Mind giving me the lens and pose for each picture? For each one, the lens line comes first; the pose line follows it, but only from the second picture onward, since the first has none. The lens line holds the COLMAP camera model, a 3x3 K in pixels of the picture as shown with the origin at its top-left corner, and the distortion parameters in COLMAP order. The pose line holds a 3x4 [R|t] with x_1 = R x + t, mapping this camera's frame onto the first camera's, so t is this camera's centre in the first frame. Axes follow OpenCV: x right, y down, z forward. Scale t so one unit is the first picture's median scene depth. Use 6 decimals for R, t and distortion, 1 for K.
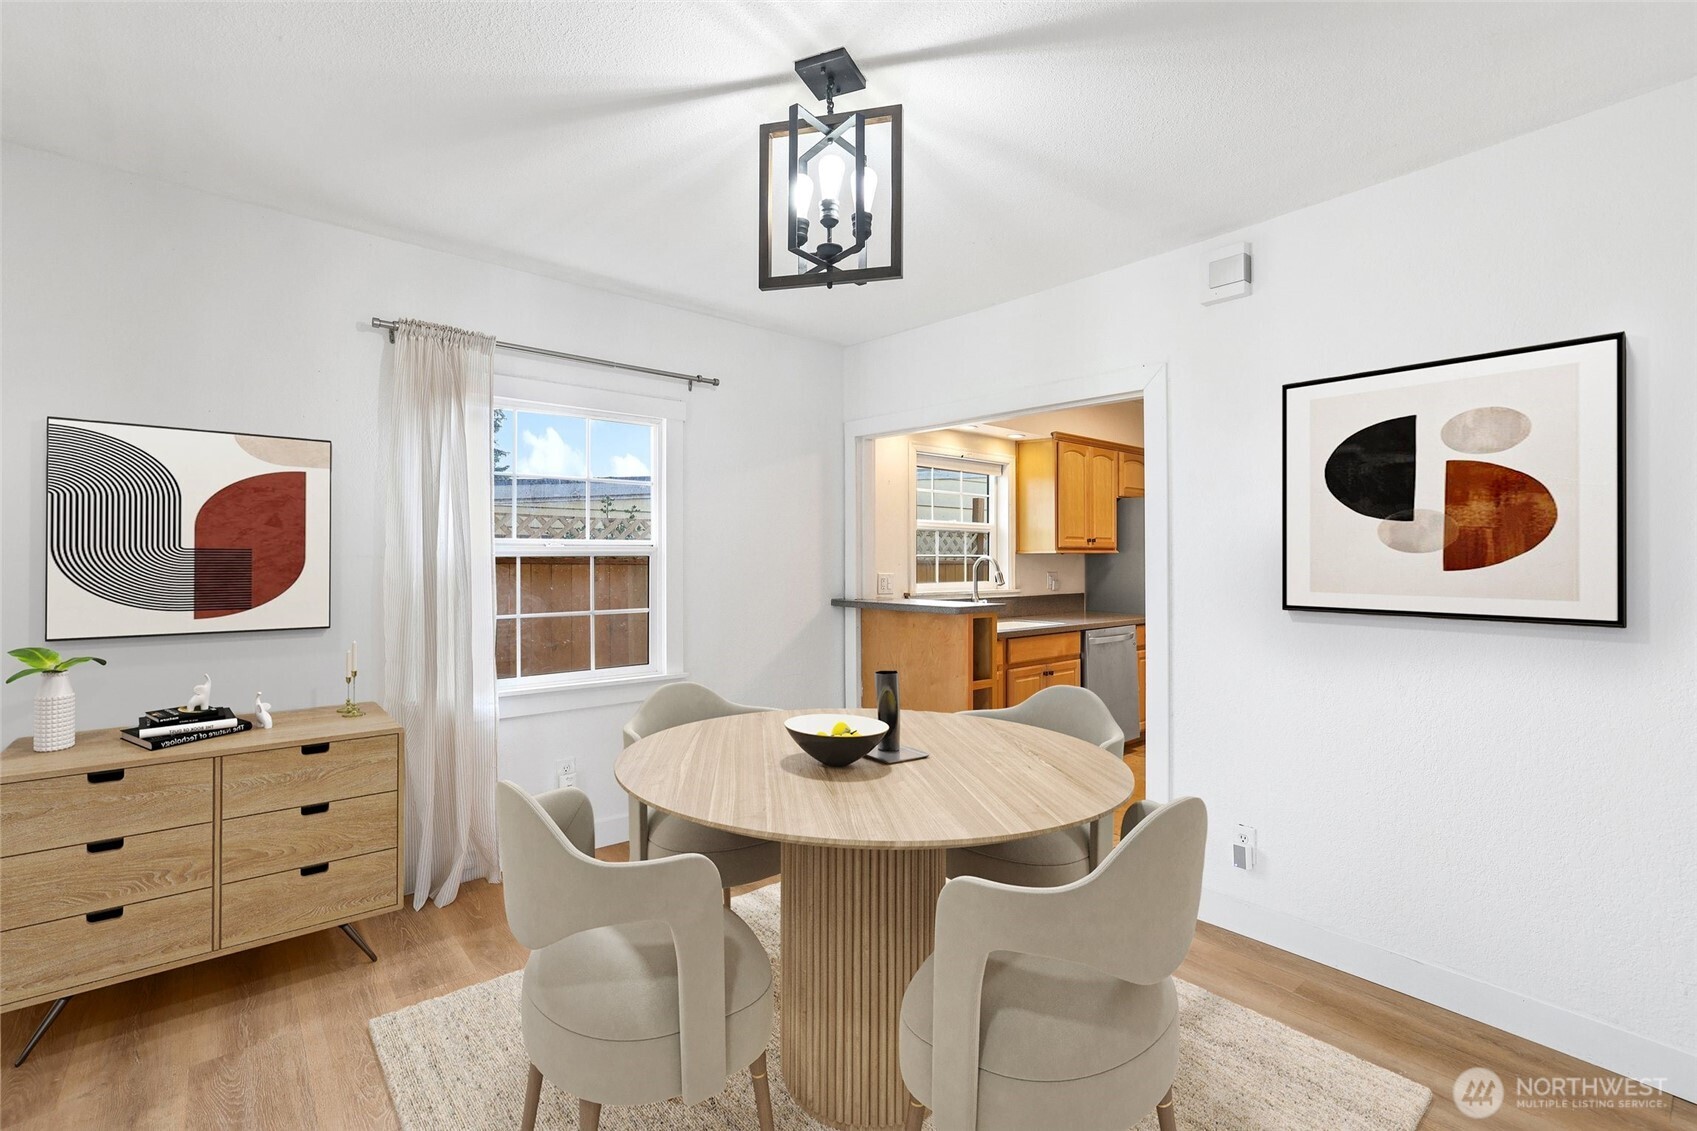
lens RADIAL K [[773.3, 0, 835.6], [0, 773.3, 559.4], [0, 0, 1]] dist [0.001339, 0.000085]
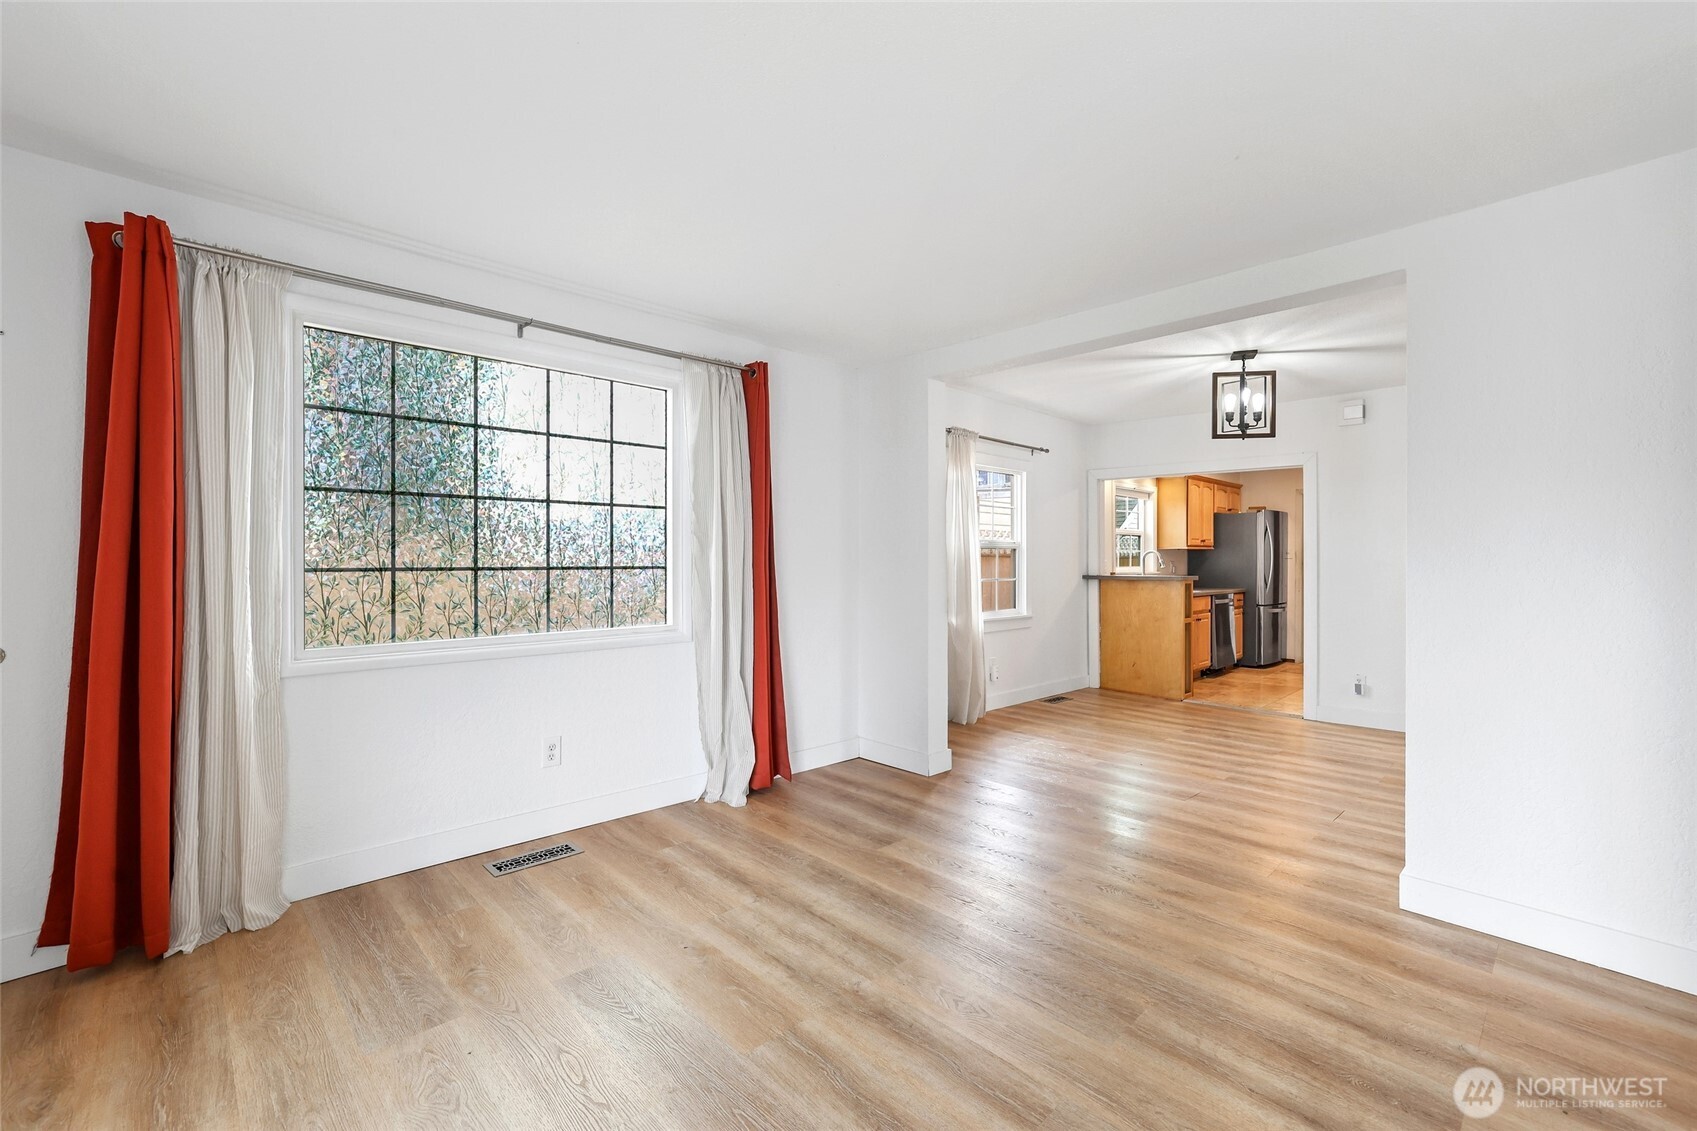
lens RADIAL K [[734.7, 0, 856.2], [0, 734.7, 565.6], [0, 0, 1]] dist [0.012571, 0.000559]
pose [[0.995468, 0.002727, 0.095062, -0.772202], [-0.003770, 0.999935, 0.010800, 0.018434], [-0.095027, -0.011109, 0.995413, -0.658896]]
